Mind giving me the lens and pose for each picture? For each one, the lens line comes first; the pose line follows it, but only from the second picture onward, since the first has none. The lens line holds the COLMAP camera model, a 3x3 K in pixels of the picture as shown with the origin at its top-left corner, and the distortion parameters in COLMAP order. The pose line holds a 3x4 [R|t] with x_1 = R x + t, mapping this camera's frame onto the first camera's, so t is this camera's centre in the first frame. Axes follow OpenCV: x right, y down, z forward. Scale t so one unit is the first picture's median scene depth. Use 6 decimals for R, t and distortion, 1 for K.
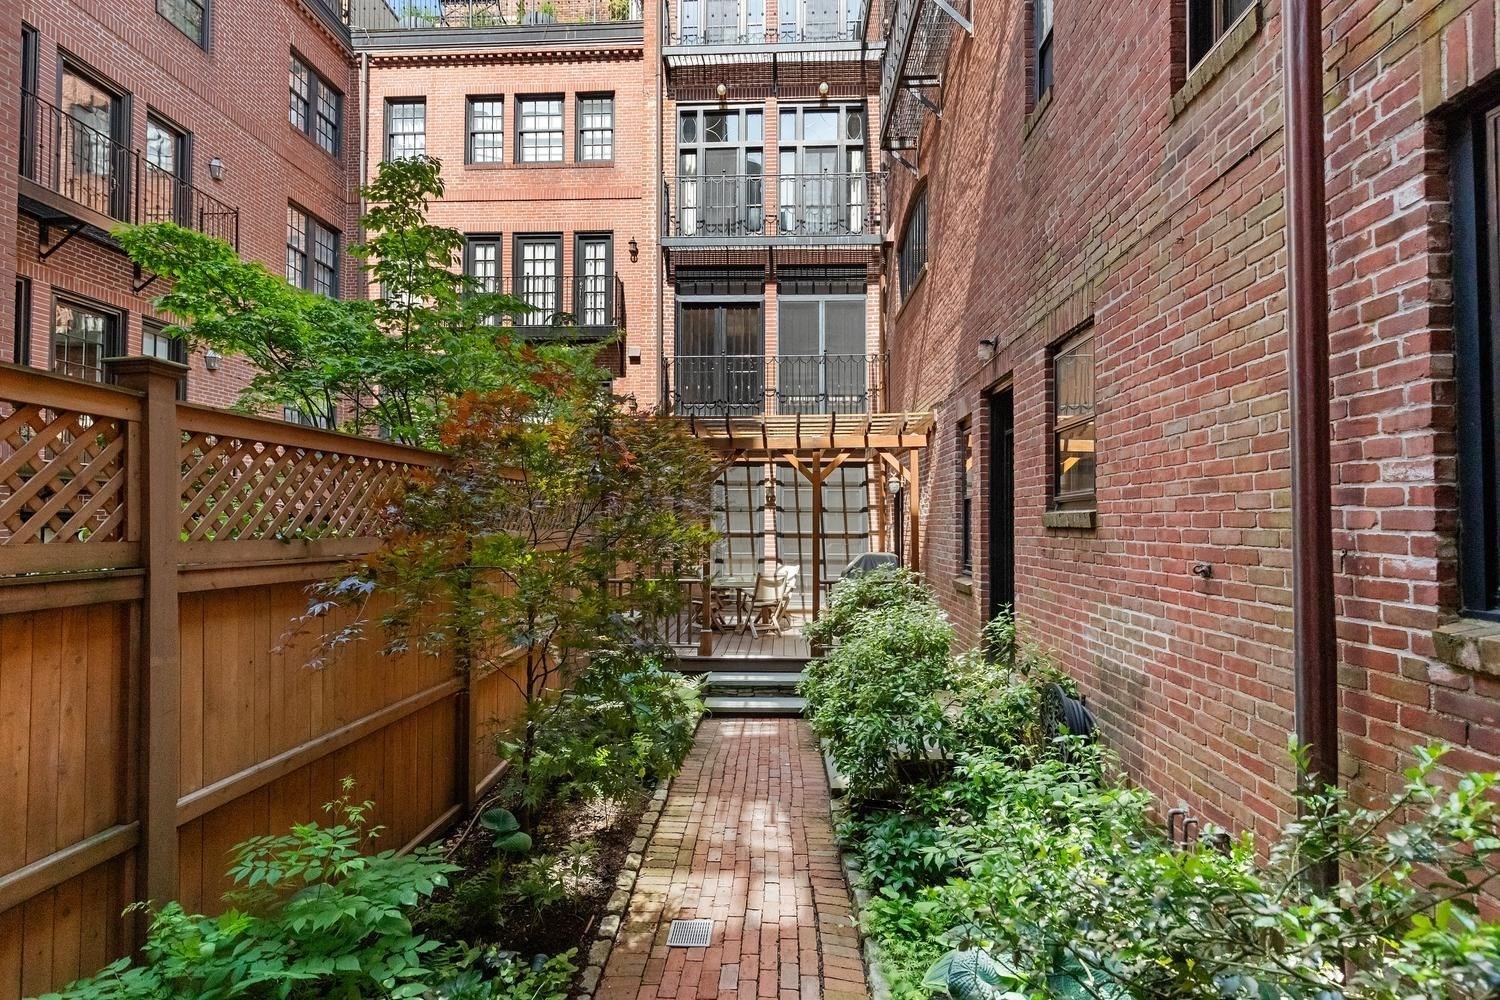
lens RADIAL K [[714.1, 0, 750.0], [0, 714.1, 500.0], [0, 0, 1]] dist [0.002663, 0.000214]
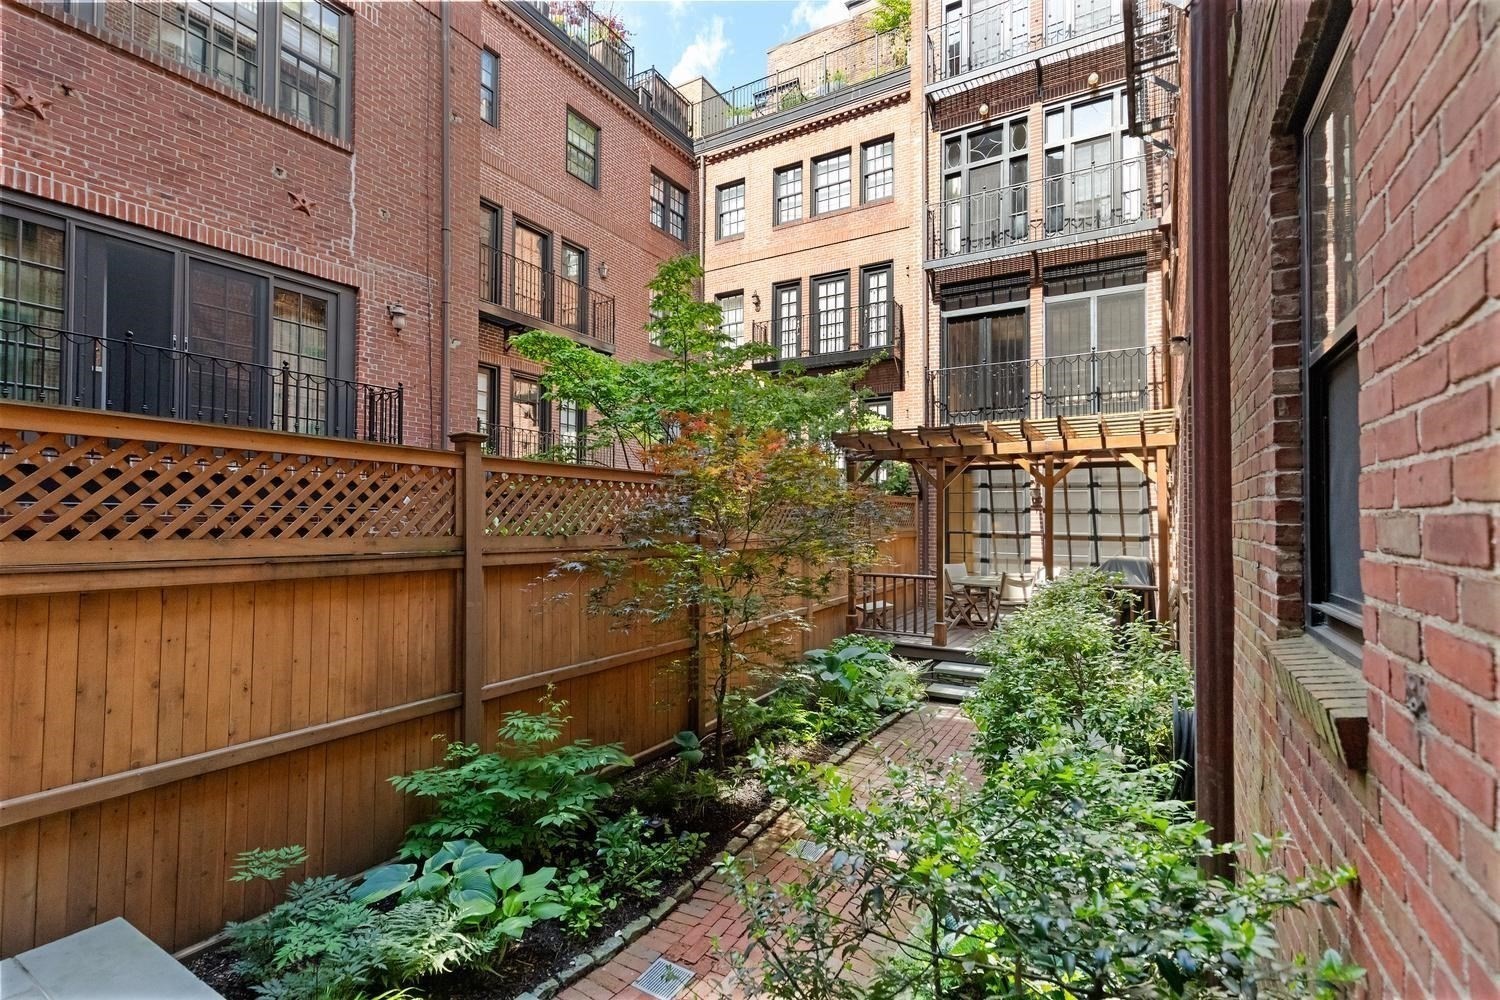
lens RADIAL K [[668.7, 0, 750.0], [0, 668.7, 500.0], [0, 0, 1]] dist [-0.000662, -0.000016]
pose [[0.884751, -0.010429, -0.465947, 0.107742], [0.010351, 0.999943, -0.002726, -0.003767], [0.465949, -0.002411, 0.884808, -0.026691]]
